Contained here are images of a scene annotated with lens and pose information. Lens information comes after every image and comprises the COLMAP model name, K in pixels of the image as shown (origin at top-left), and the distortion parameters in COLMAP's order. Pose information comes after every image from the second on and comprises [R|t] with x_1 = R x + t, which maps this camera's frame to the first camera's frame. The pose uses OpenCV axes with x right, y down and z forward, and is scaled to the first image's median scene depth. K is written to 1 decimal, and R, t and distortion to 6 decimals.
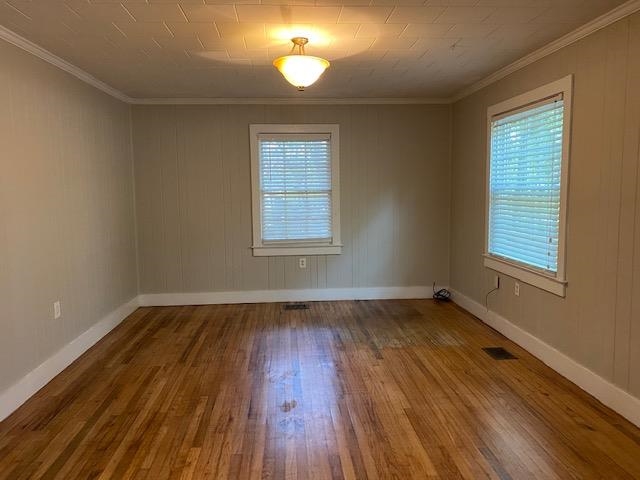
lens RADIAL K [[486.9, 0, 319.5], [0, 486.9, 246.7], [0, 0, 1]] dist [0.112313, -0.143208]
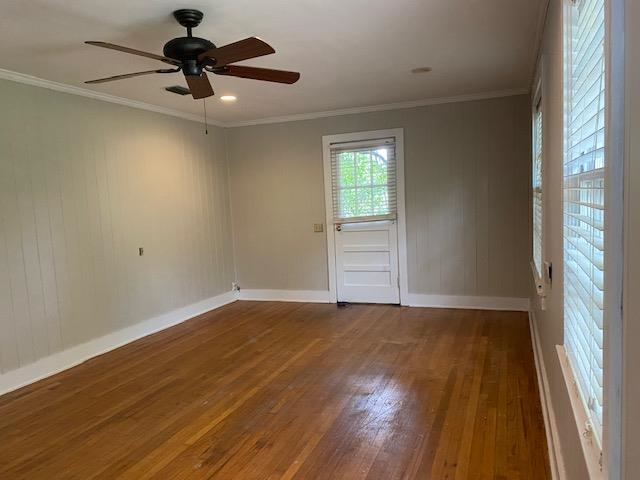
lens RADIAL K [[486.9, 0, 319.5], [0, 486.9, 246.7], [0, 0, 1]] dist [0.112313, -0.143208]
pose [[0.901832, 0.012557, -0.431905, 0.395325], [-0.014047, 0.999901, -0.000259, -0.009080], [0.431859, 0.006301, 0.901919, 0.040003]]
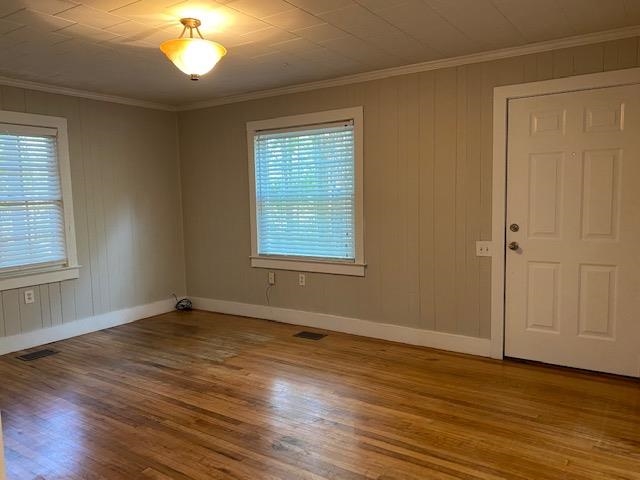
lens RADIAL K [[486.9, 0, 319.5], [0, 486.9, 246.7], [0, 0, 1]] dist [0.112313, -0.143208]
pose [[0.631109, -0.087784, 0.770711, -0.430353], [0.110341, 0.993632, 0.022821, -0.013898], [-0.767806, 0.070638, 0.636776, 0.205062]]
